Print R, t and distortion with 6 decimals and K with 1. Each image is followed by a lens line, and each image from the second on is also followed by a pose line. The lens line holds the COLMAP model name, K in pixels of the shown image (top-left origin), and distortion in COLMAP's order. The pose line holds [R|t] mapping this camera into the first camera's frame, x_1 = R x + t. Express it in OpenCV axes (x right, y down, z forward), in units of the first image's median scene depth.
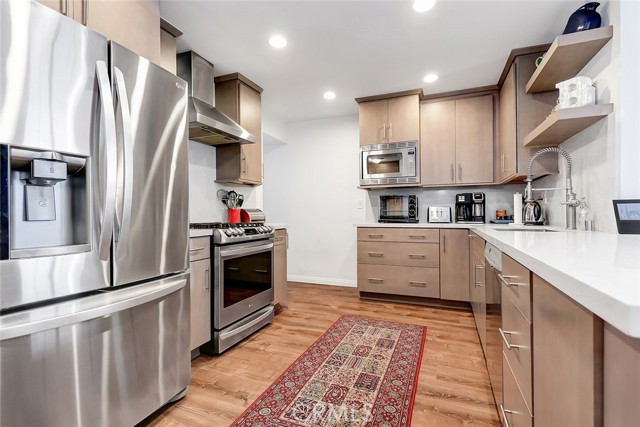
lens RADIAL K [[296.8, 0, 315.9], [0, 296.8, 212.6], [0, 0, 1]] dist [0.009536, -0.003425]
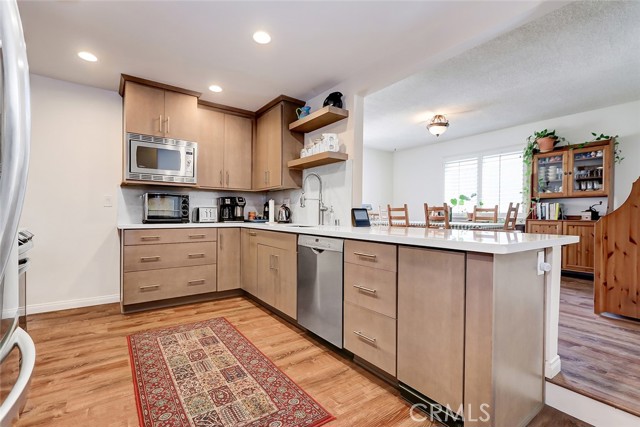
lens RADIAL K [[296.8, 0, 316.4], [0, 296.8, 216.1], [0, 0, 1]] dist [0.009536, -0.003425]
pose [[0.526629, 0.004378, 0.850084, -0.422929], [-0.015540, 0.999869, 0.004478, -0.000128], [-0.849953, -0.015569, 0.526628, 0.146821]]
